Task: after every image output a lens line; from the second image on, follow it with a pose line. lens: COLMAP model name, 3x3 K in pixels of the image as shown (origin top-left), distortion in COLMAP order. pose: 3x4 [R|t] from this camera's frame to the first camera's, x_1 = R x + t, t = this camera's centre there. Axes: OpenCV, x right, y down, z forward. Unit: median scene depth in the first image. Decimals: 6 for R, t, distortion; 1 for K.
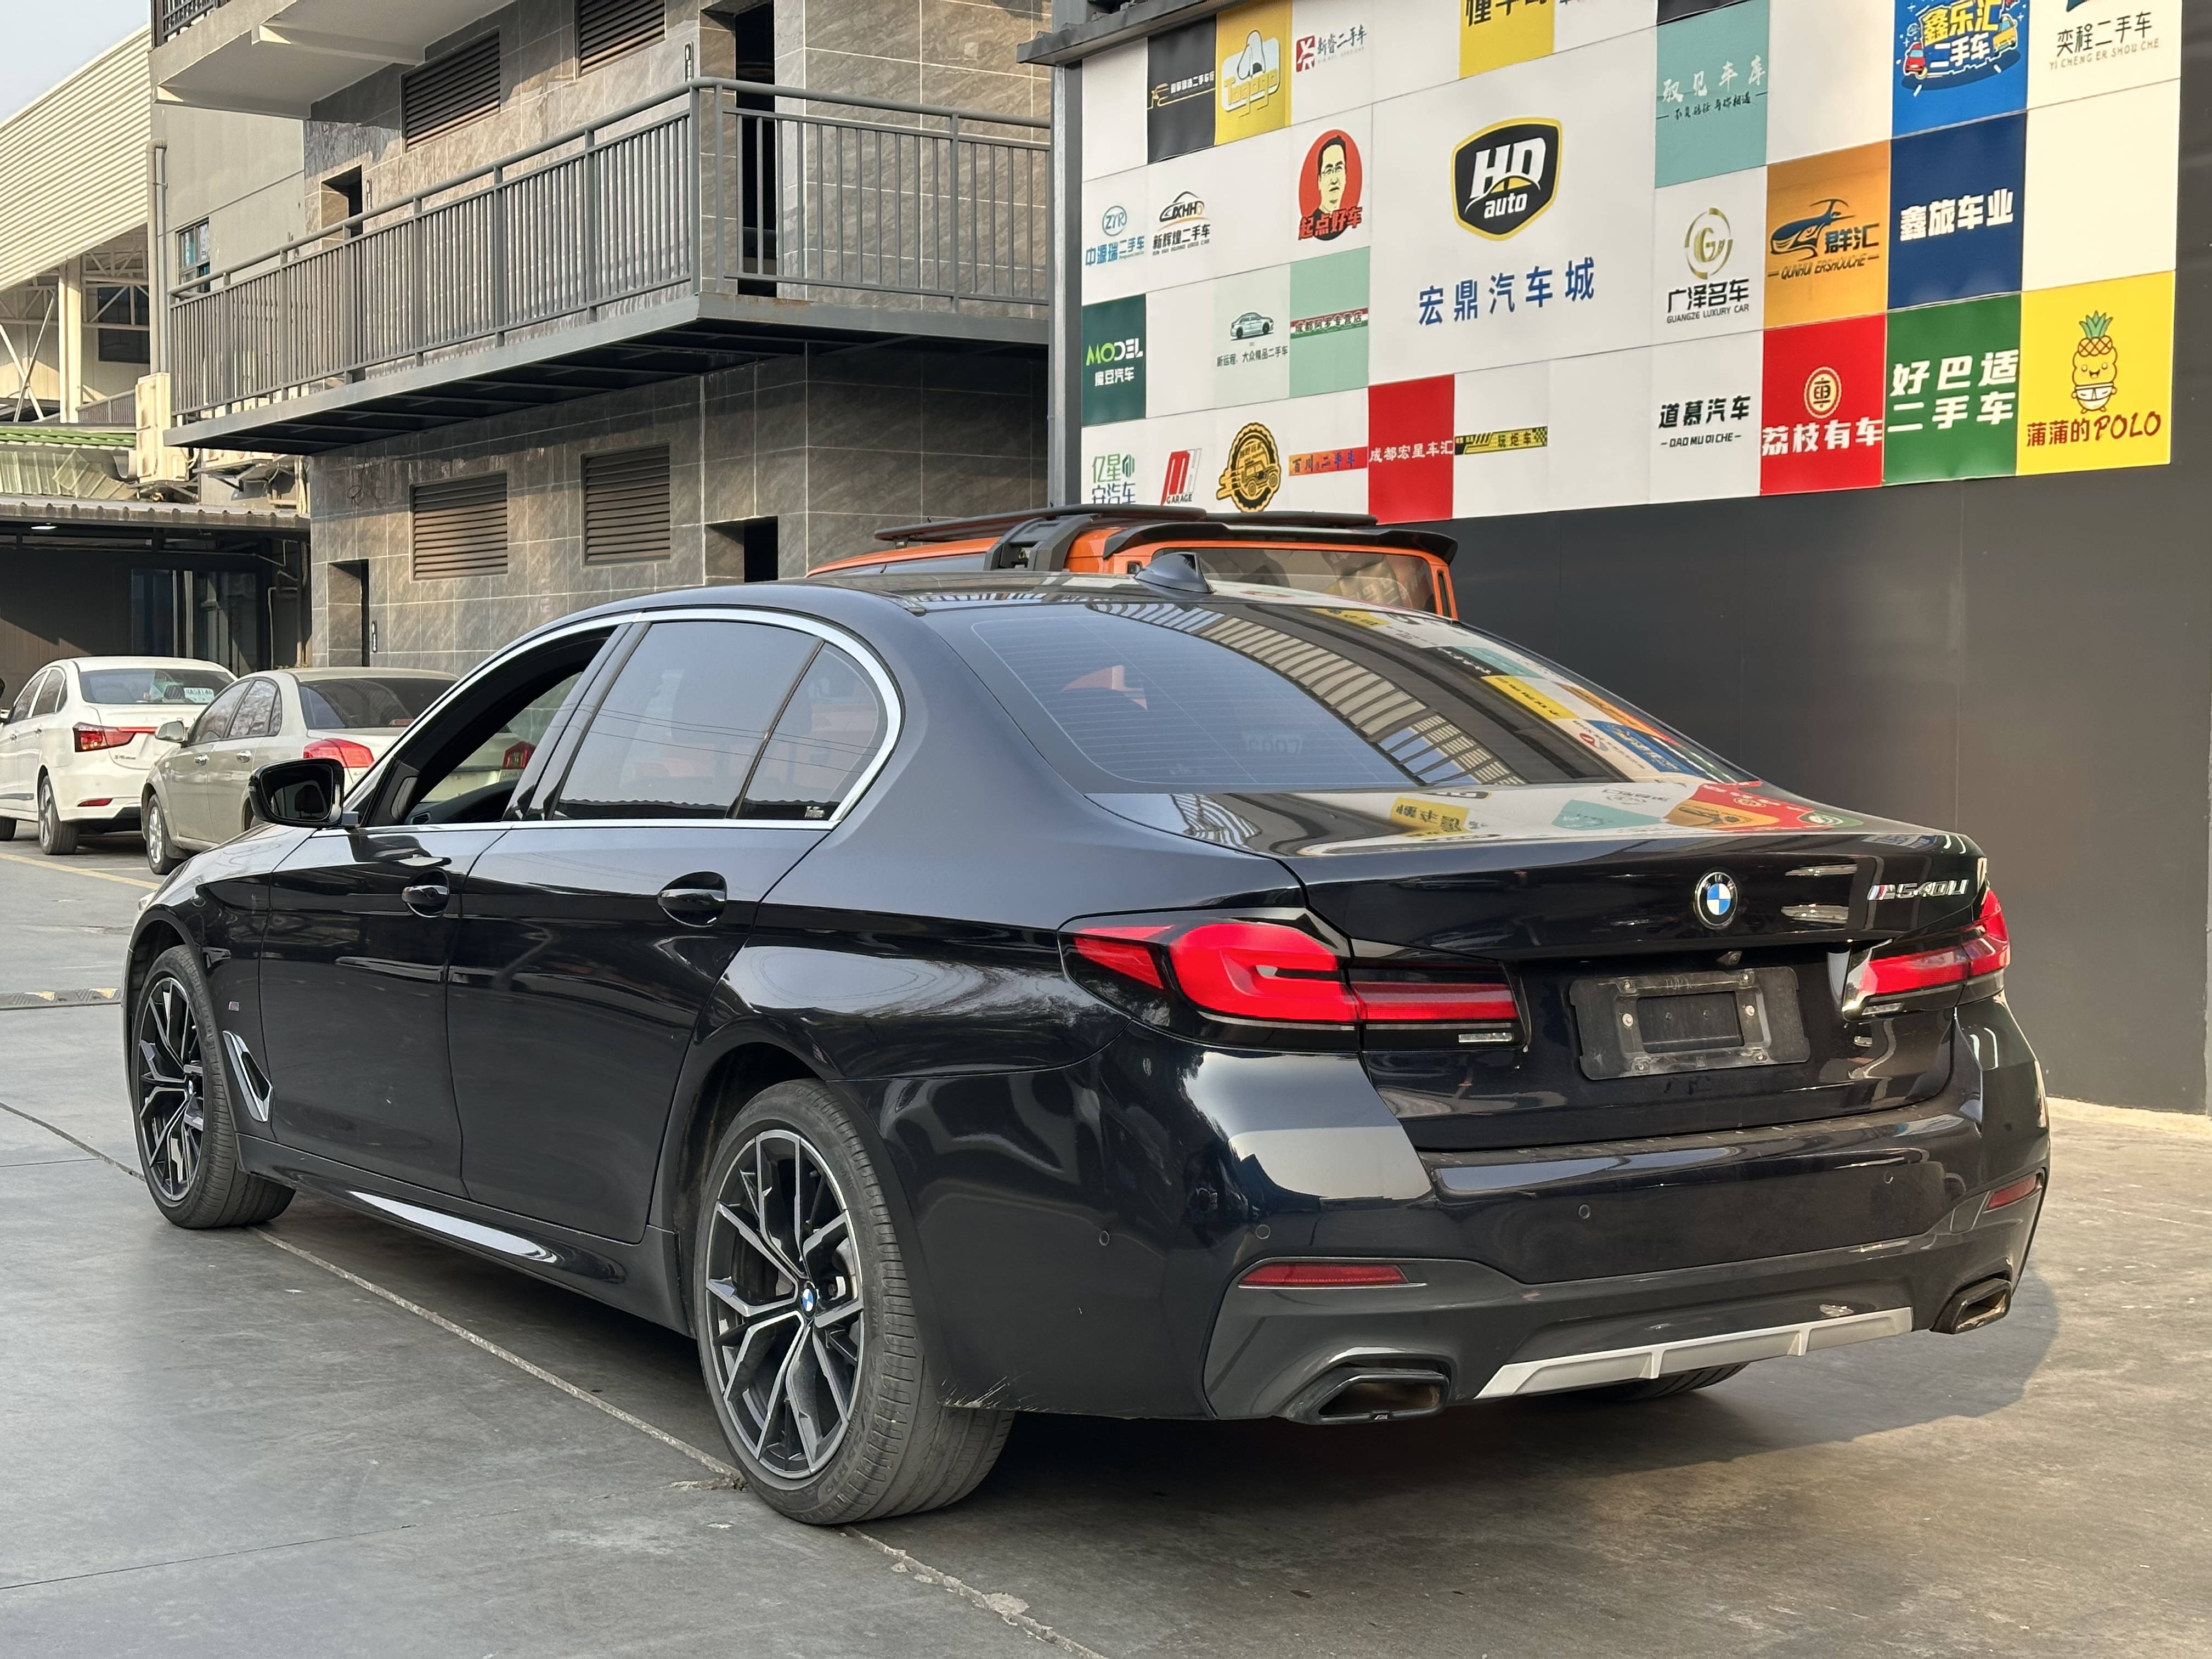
lens RADIAL K [[3084.5, 0, 1099.4], [0, 3084.5, 840.1], [0, 0, 1]] dist [0.118297, 0.000000]
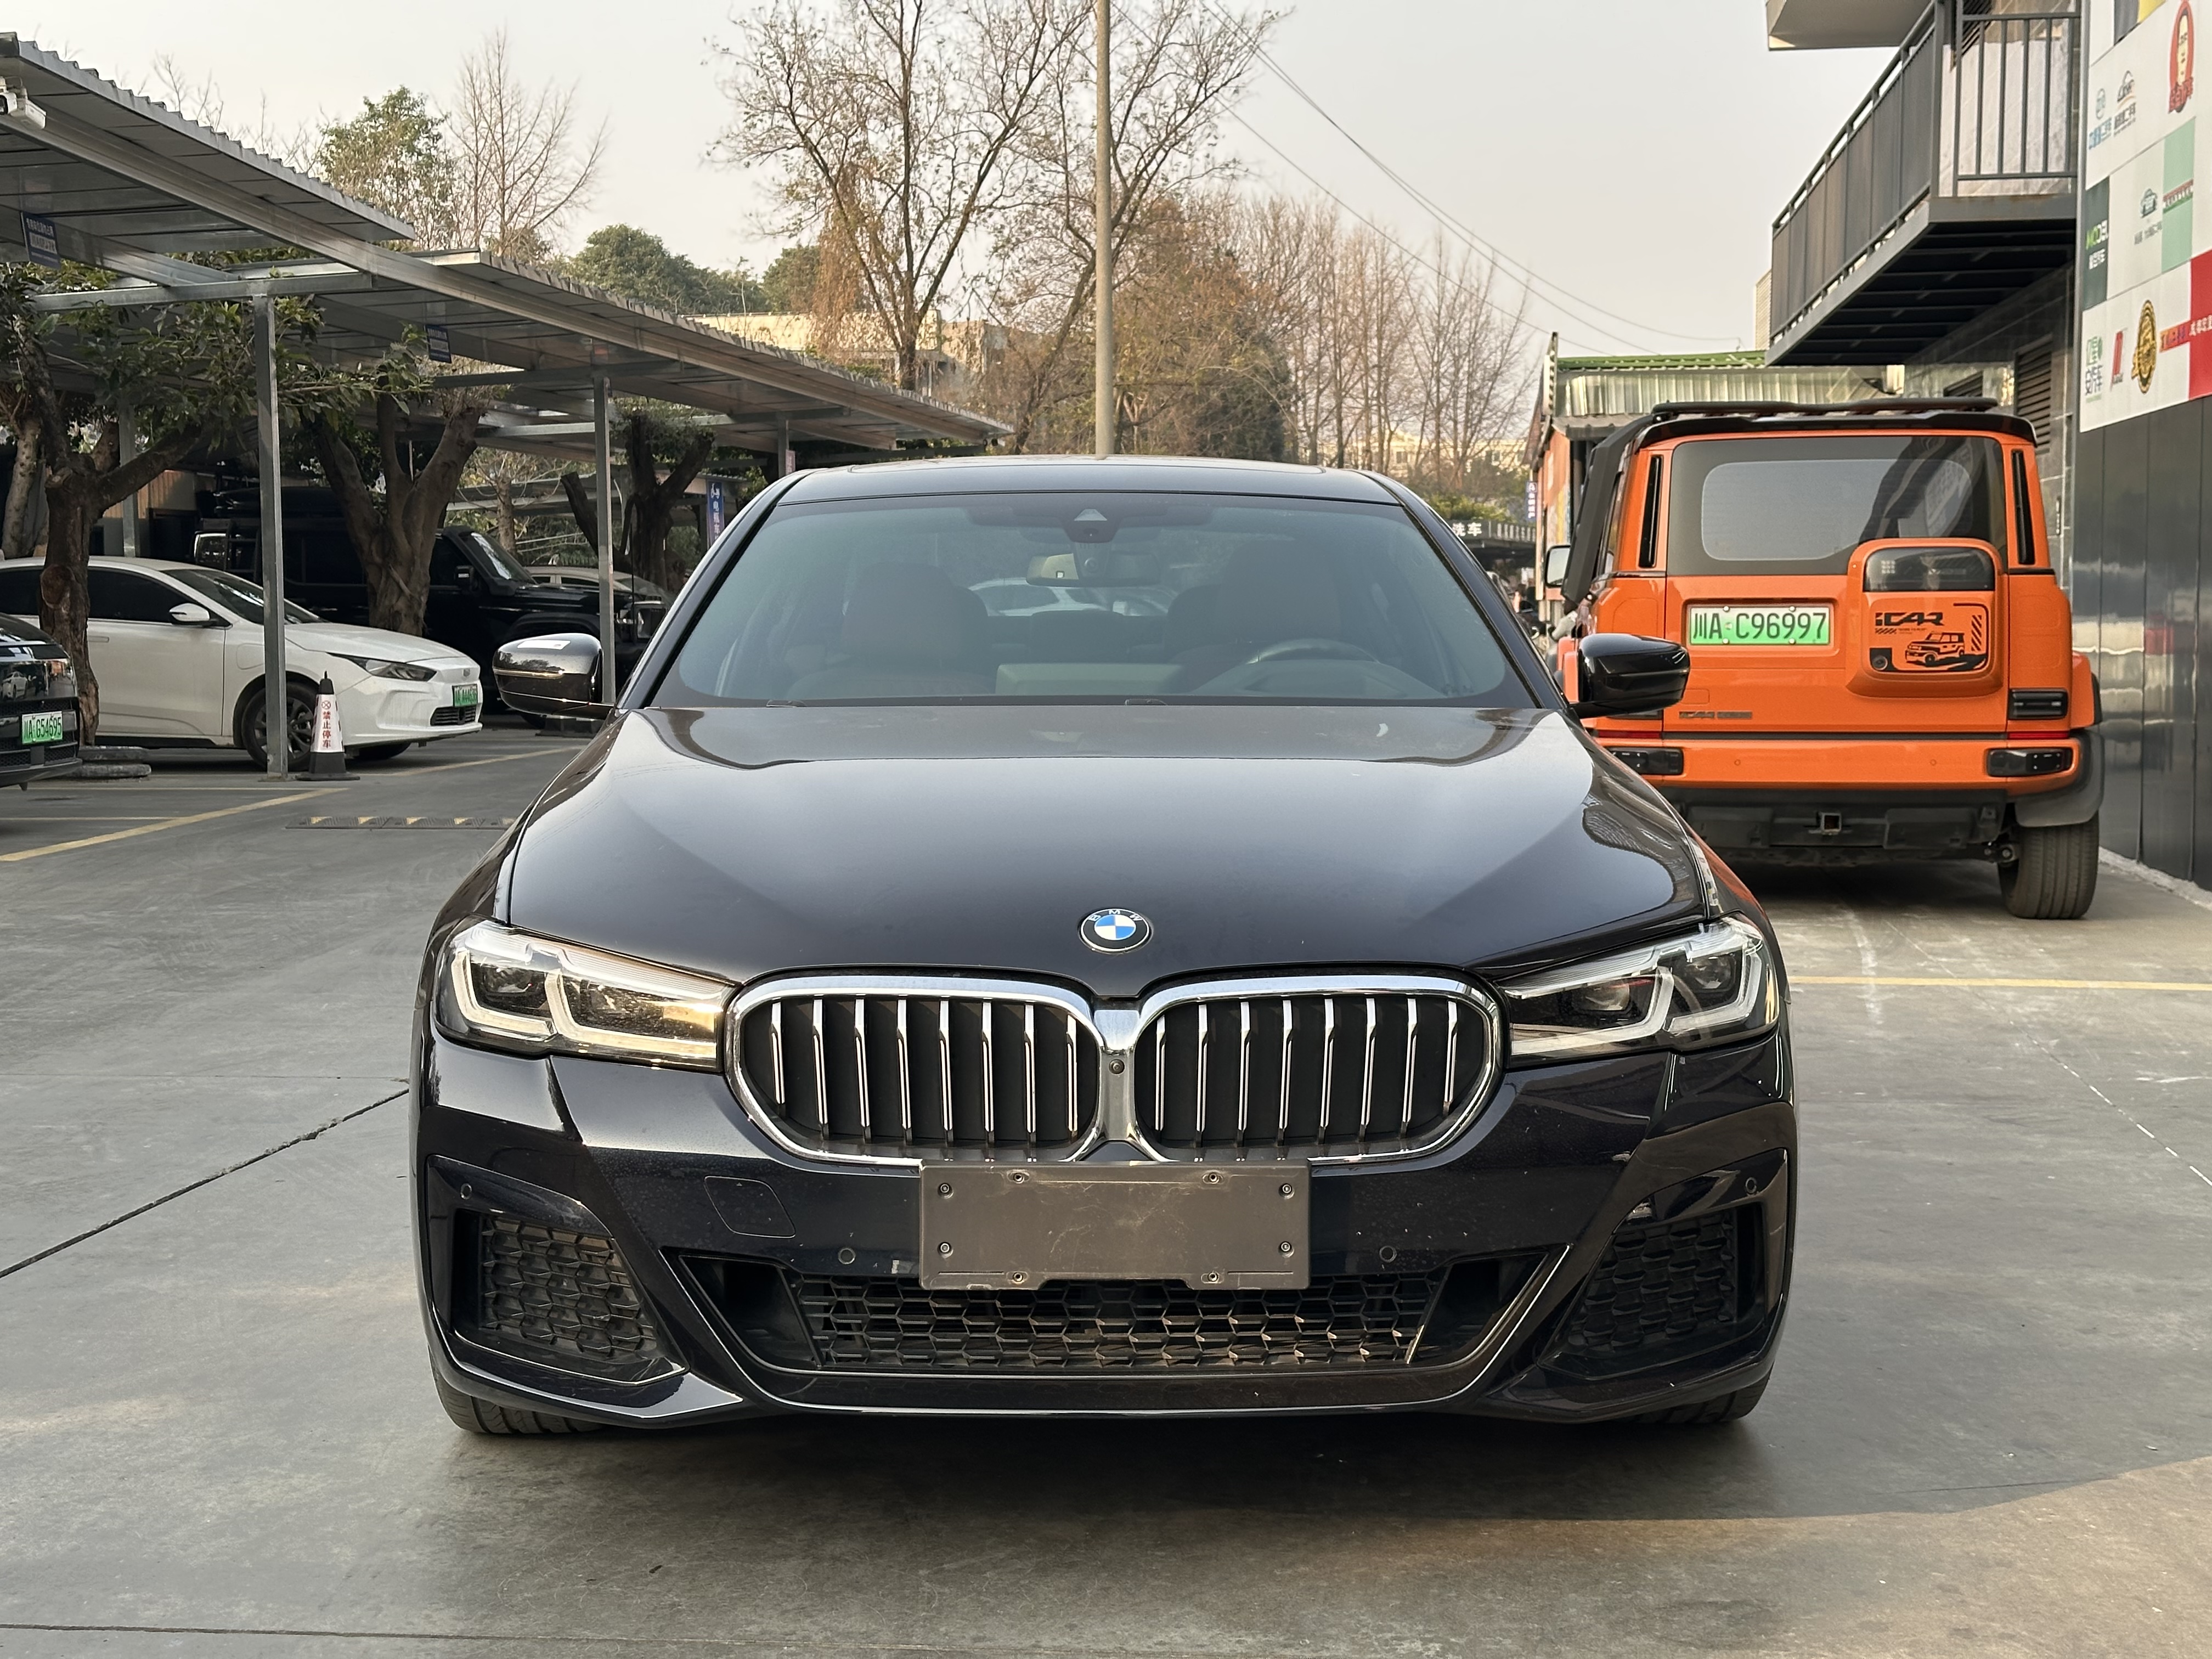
lens RADIAL K [[3084.5, 0, 1115.3], [0, 3084.5, 814.0], [0, 0, 1]] dist [0.118297, 0.000000]
pose [[0.784105, 0.036636, -0.619546, 0.438781], [-0.023143, 0.999288, 0.029801, 0.007961], [0.620197, -0.009029, 0.784394, 0.002534]]
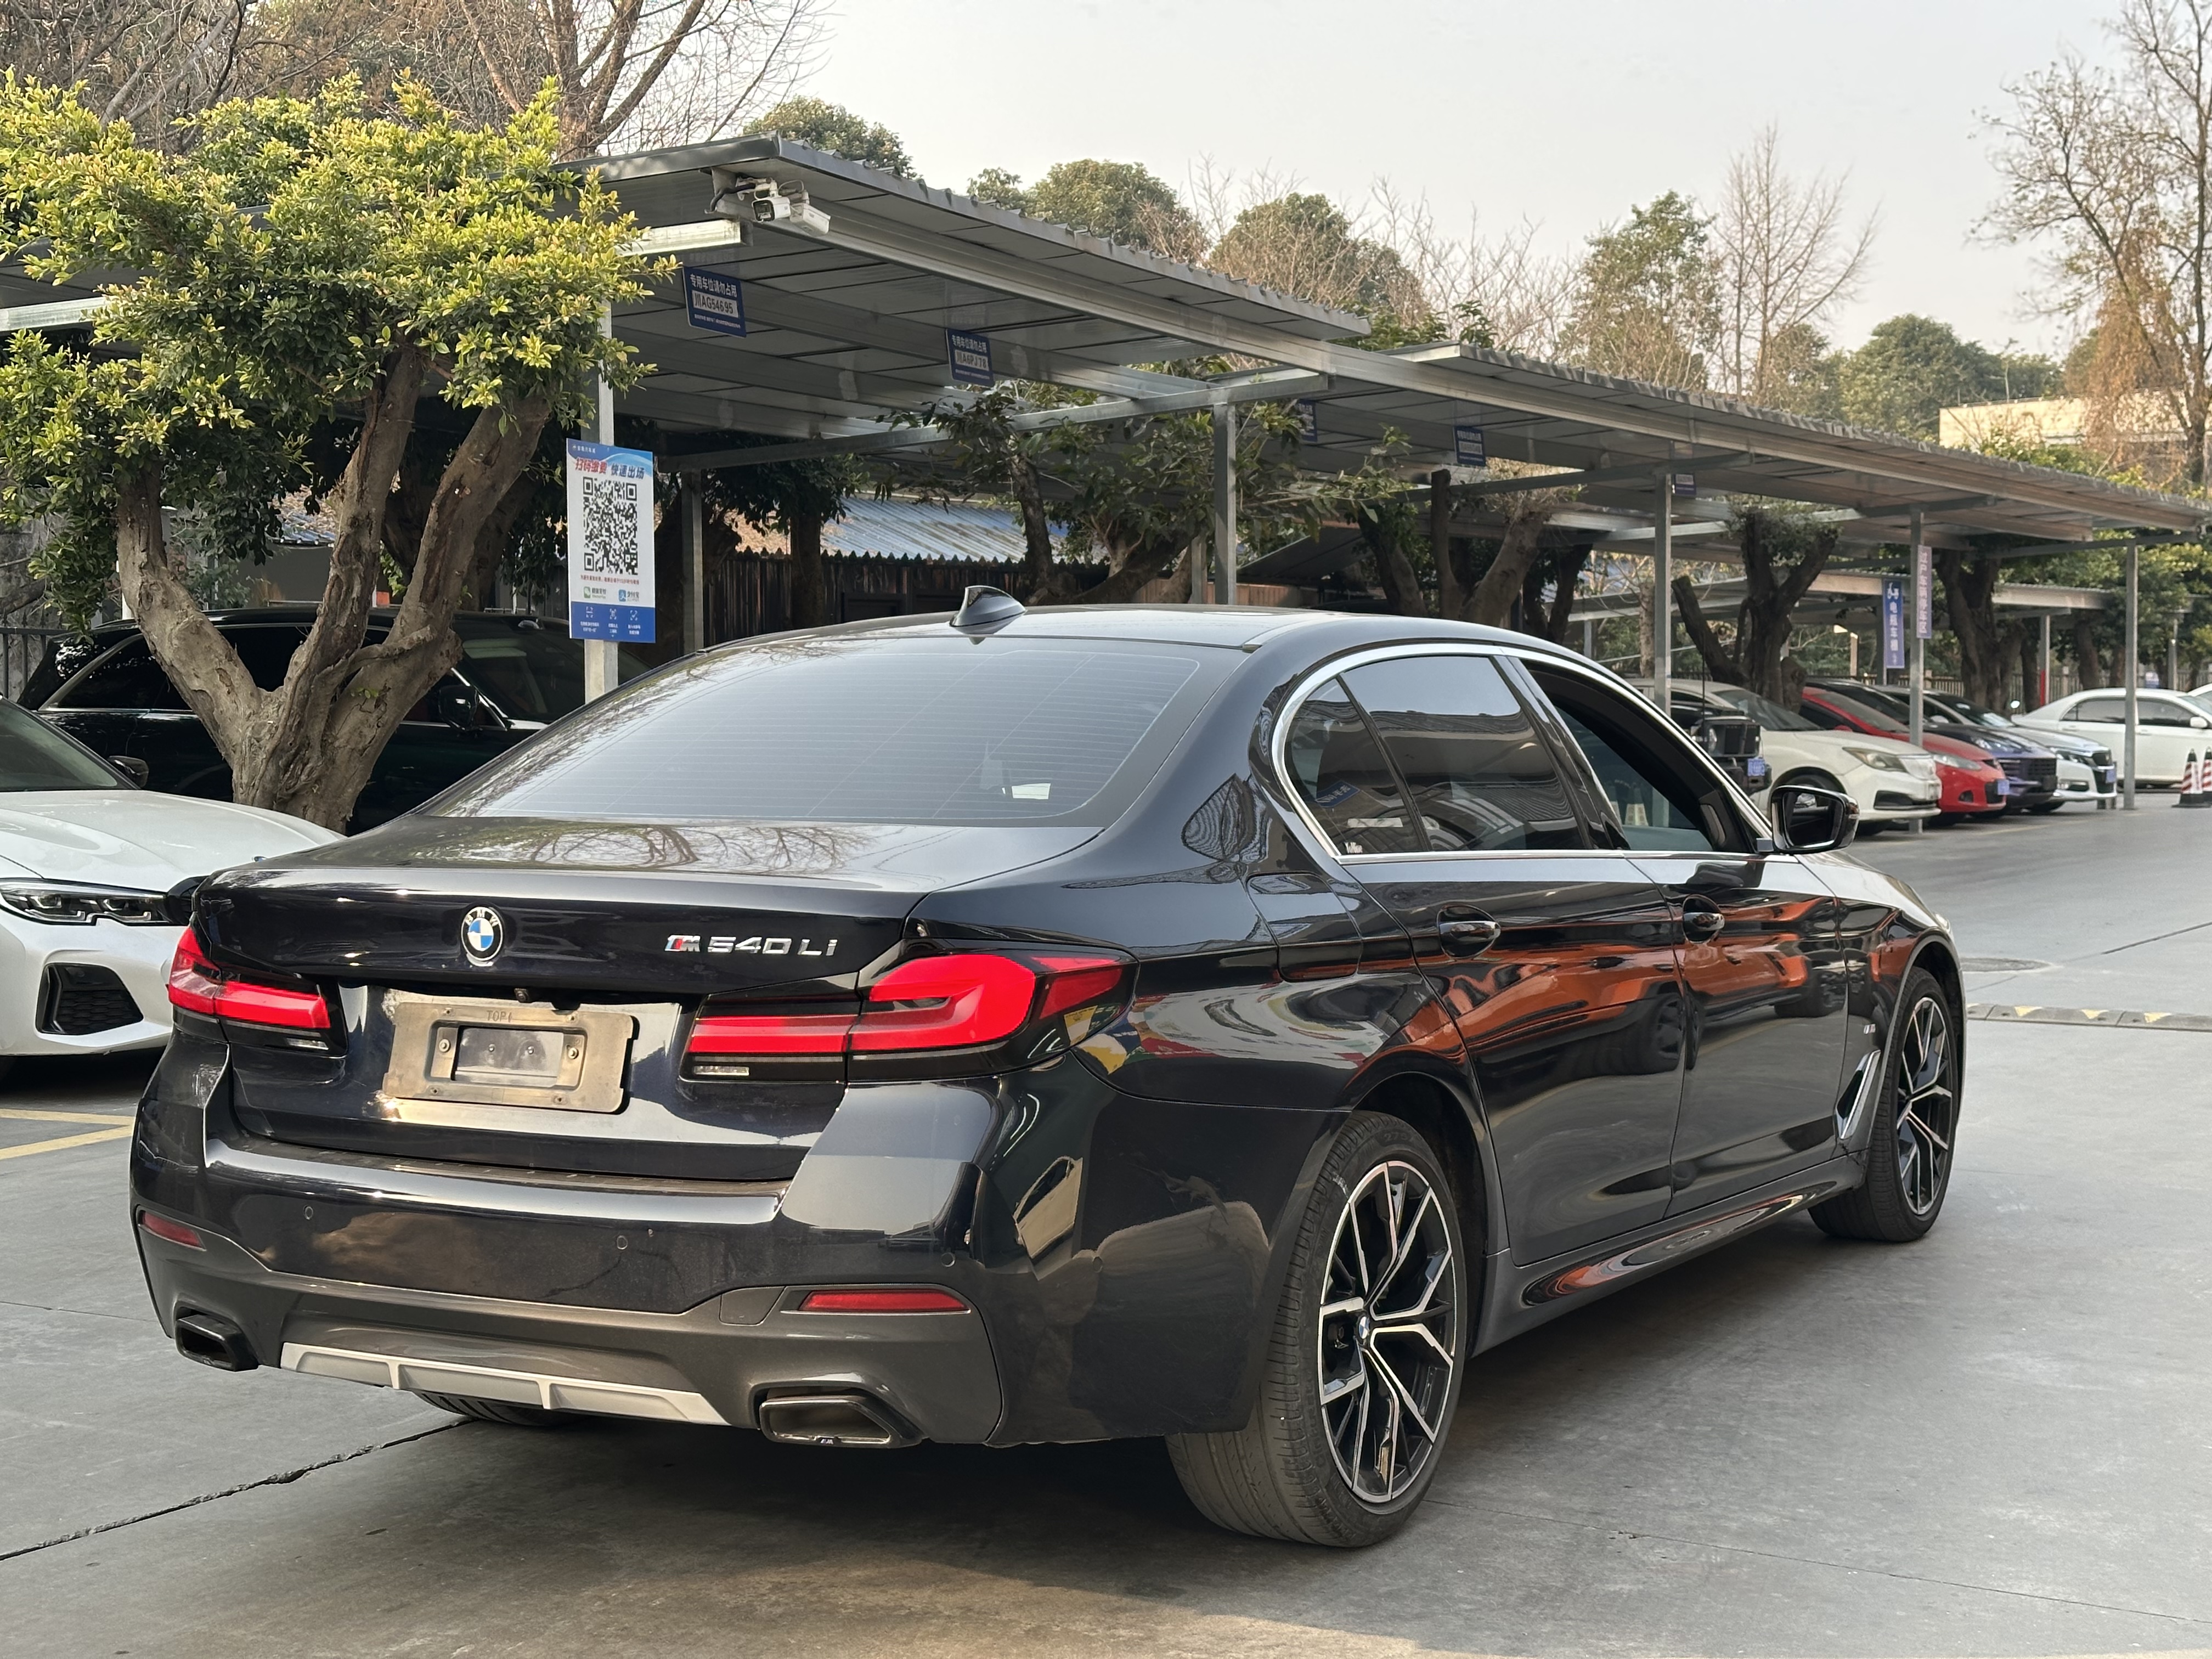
lens RADIAL K [[3084.5, 0, 1094.1], [0, 3084.5, 840.7], [0, 0, 1]] dist [0.118297, 0.000000]
pose [[0.459390, 0.034204, -0.887576, 0.409720], [-0.037601, 0.999111, 0.019041, -0.013161], [0.887439, 0.024627, 0.460267, 0.246106]]
